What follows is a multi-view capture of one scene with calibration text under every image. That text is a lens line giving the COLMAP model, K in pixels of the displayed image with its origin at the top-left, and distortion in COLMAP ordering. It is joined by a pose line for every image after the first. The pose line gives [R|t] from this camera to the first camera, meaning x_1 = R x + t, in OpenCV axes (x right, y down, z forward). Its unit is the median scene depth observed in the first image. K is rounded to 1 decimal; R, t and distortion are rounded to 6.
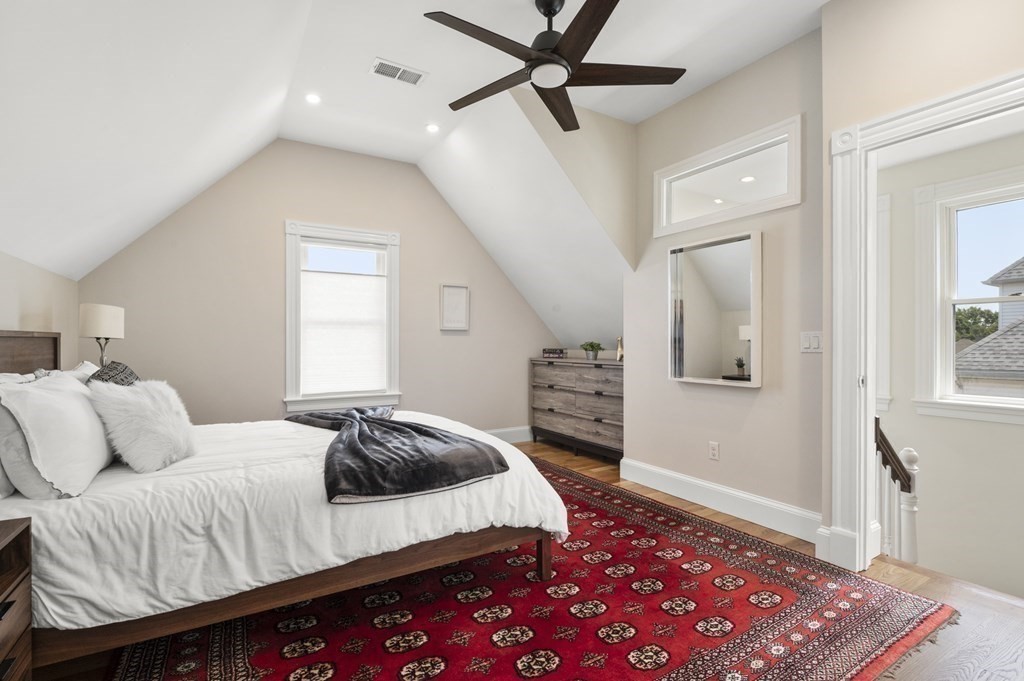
lens RADIAL K [[471.9, 0, 512.0], [0, 471.9, 340.5], [0, 0, 1]] dist [-0.010190, -0.000291]
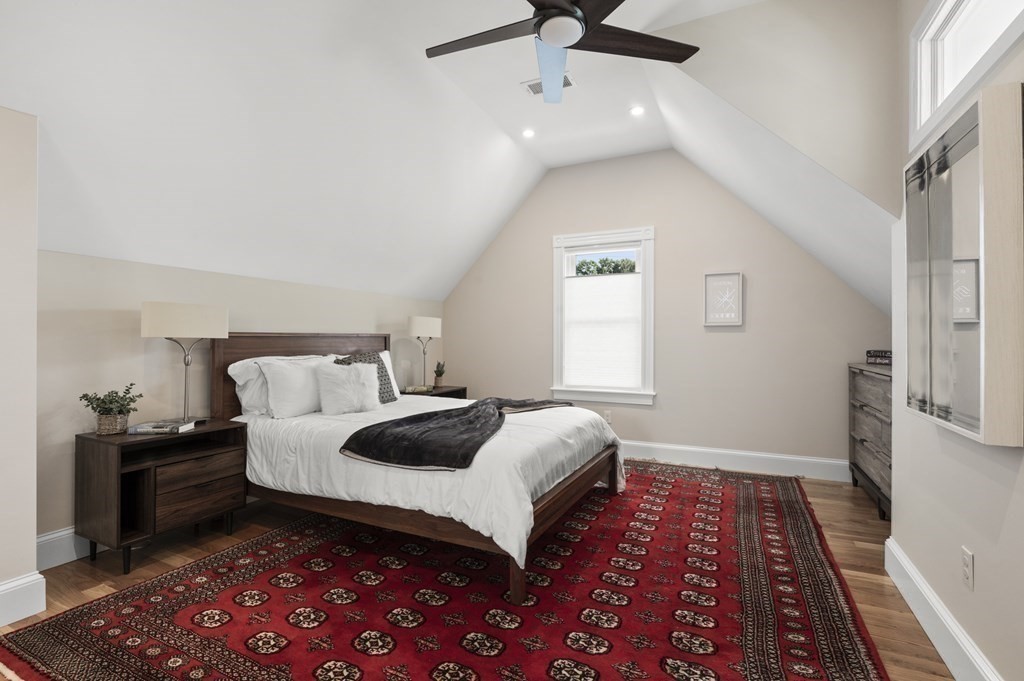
lens RADIAL K [[464.9, 0, 512.0], [0, 464.9, 340.5], [0, 0, 1]] dist [-0.002810, -0.000375]
pose [[0.548489, 0.001811, -0.836156, 0.585117], [0.001656, 0.999993, 0.003252, 0.001285], [0.836156, -0.003168, 0.548482, 0.366636]]
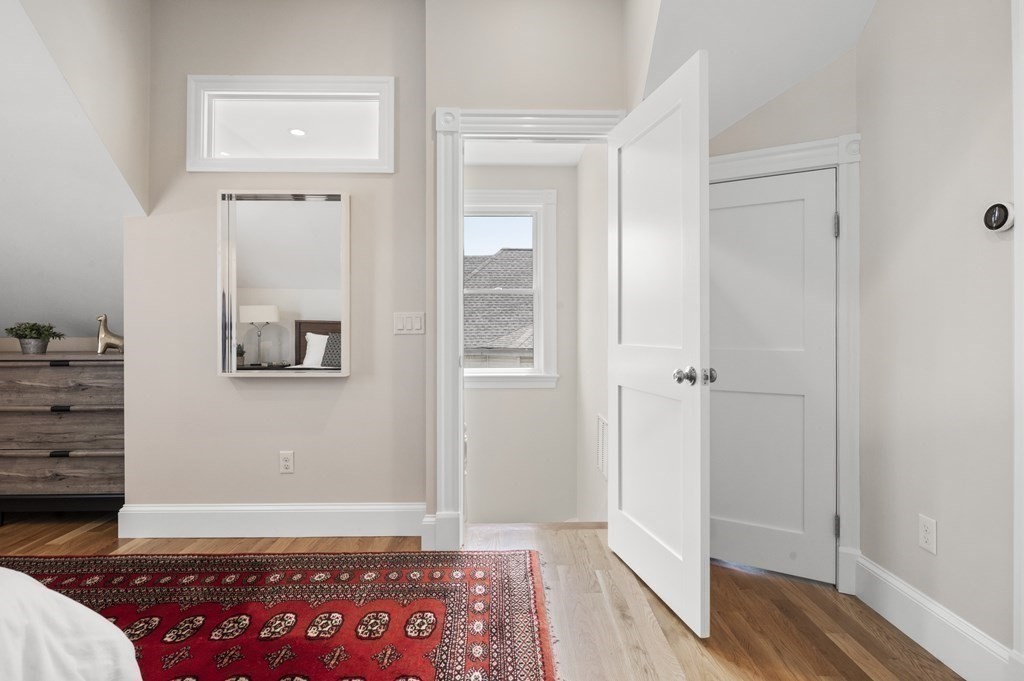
lens RADIAL K [[499.5, 0, 512.7], [0, 499.5, 326.6], [0, 0, 1]] dist [-0.005542, -0.001177]
pose [[0.499715, 0.002466, 0.866187, -0.105272], [-0.002649, 0.999996, -0.001319, 0.009410], [-0.866186, -0.001635, 0.499719, 0.269516]]
